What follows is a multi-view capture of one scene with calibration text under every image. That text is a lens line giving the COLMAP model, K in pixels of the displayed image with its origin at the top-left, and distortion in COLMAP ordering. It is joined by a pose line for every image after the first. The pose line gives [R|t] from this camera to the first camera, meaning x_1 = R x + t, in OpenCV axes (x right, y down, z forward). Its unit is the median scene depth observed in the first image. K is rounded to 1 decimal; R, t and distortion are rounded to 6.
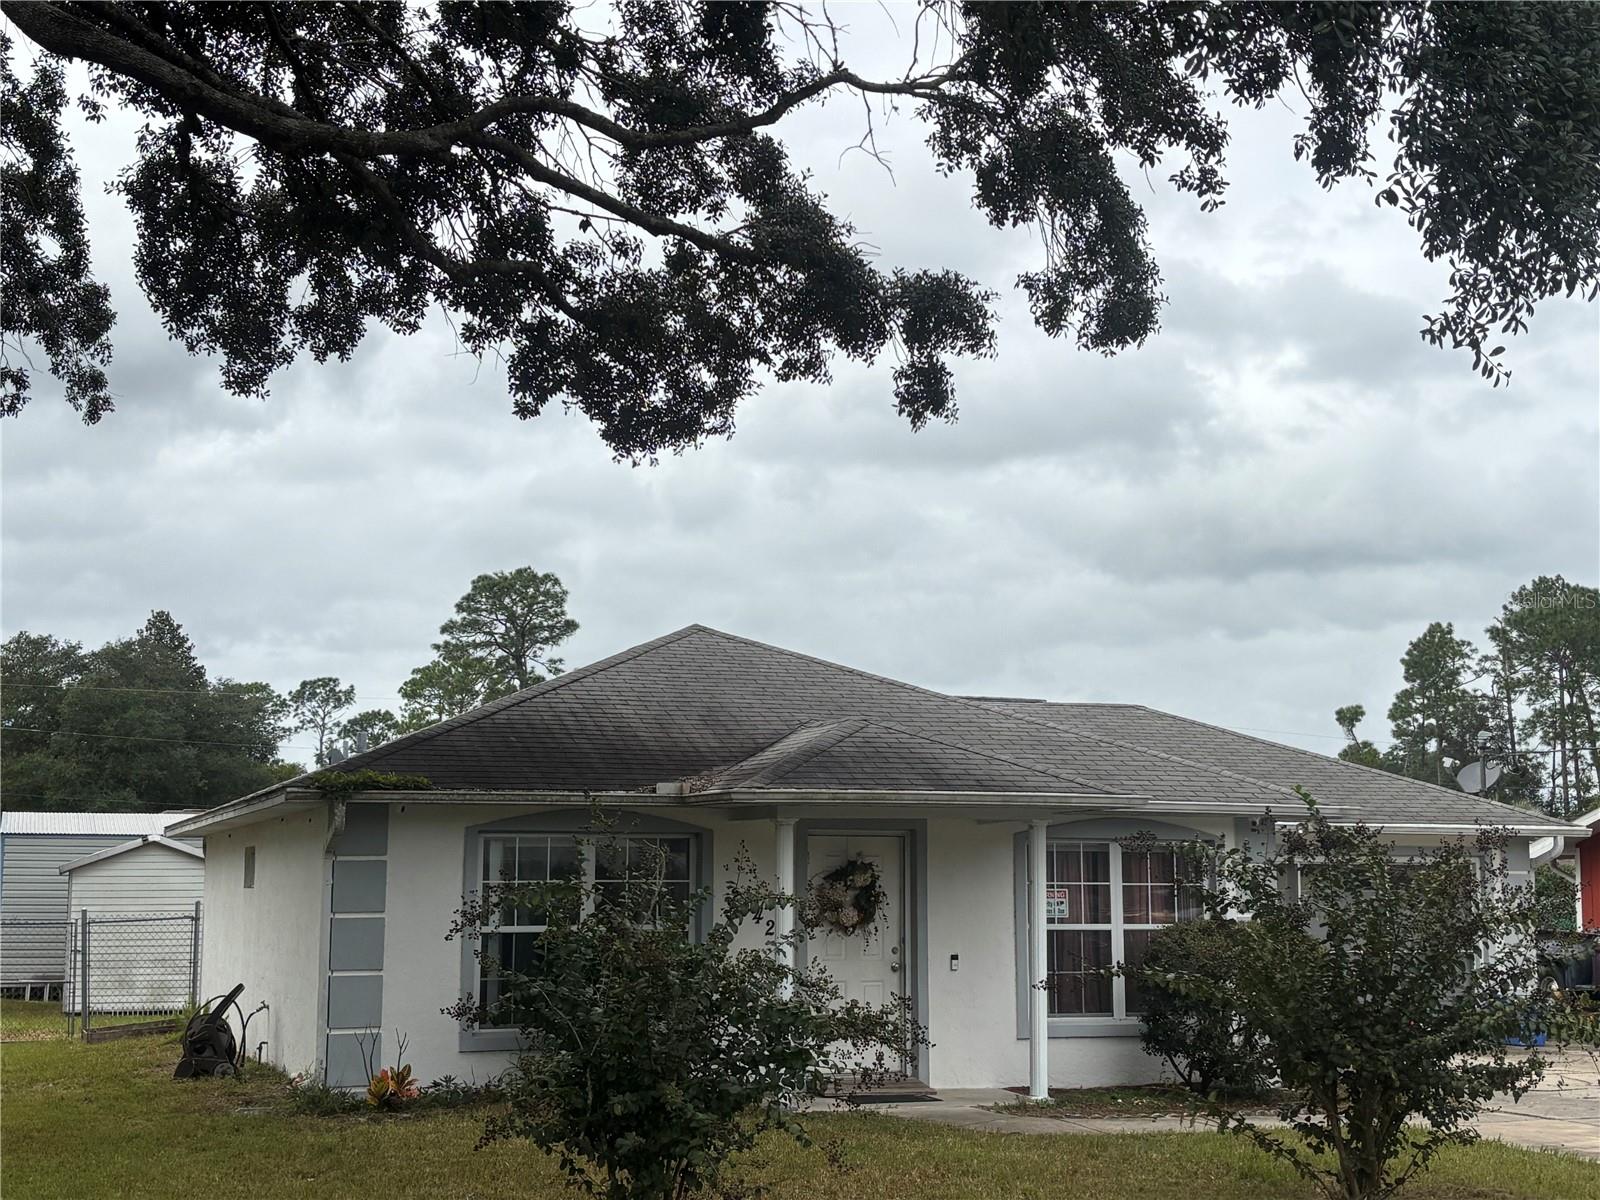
lens RADIAL K [[2256.8, 0, 769.8], [0, 2256.8, 576.2], [0, 0, 1]] dist [0.223623, -0.896614]
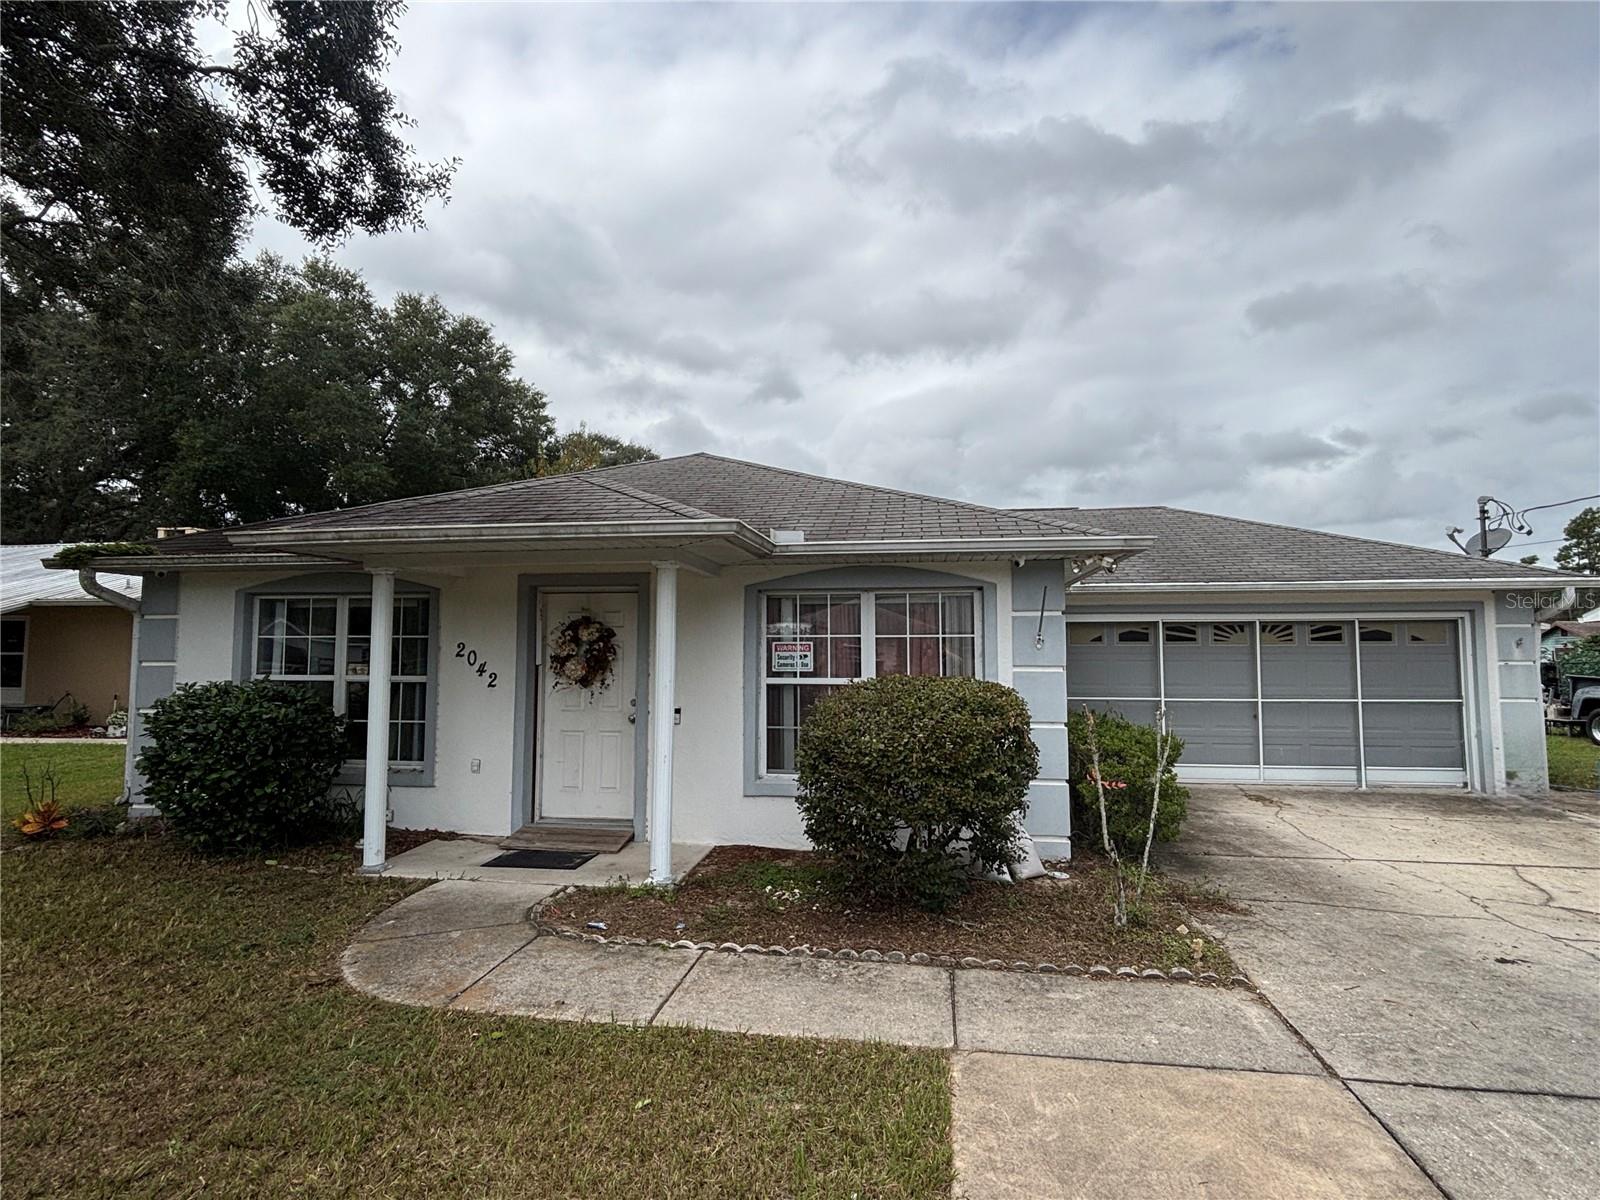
lens RADIAL K [[804.7, 0, 800.0], [0, 804.7, 600.0], [0, 0, 1]] dist [0.001481, 0.000603]
pose [[0.875900, -0.030953, -0.481500, 0.306515], [0.066935, 0.996086, 0.057729, 0.106344], [0.477828, -0.082794, 0.874543, 0.745141]]
